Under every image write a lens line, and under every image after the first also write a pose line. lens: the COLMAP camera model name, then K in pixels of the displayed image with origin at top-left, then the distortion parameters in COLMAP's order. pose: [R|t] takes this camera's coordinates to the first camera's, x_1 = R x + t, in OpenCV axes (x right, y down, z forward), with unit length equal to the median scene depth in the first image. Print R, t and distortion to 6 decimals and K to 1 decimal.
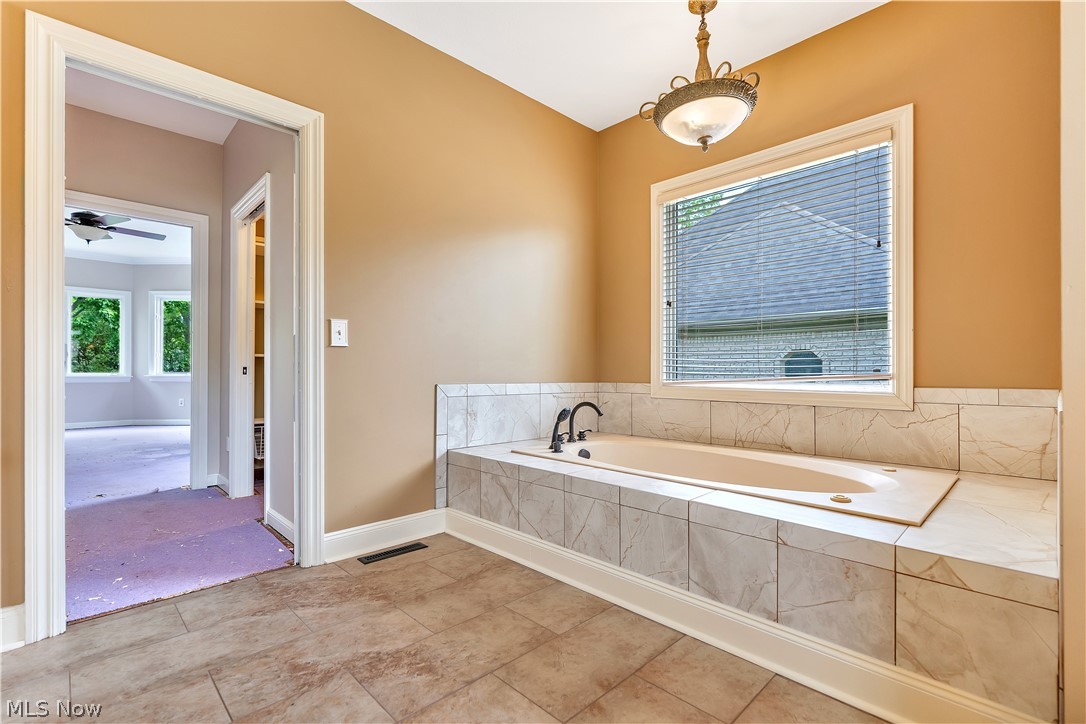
lens RADIAL K [[496.7, 0, 542.3], [0, 496.7, 367.9], [0, 0, 1]] dist [0.001324, 0.000164]
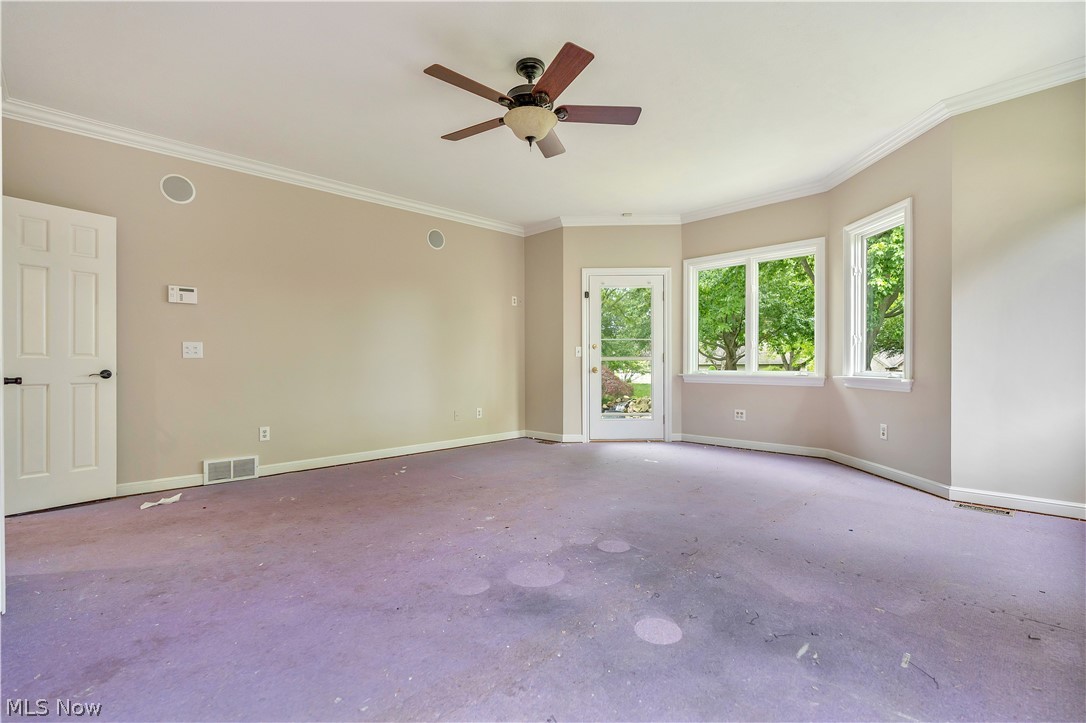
lens RADIAL K [[496.7, 0, 542.2], [0, 496.7, 365.7], [0, 0, 1]] dist [0.001324, 0.000164]
pose [[0.007166, -0.000879, -0.999974, -0.228498], [0.006585, 0.999978, -0.000831, 0.001207], [0.999953, -0.006579, 0.007172, 0.657971]]
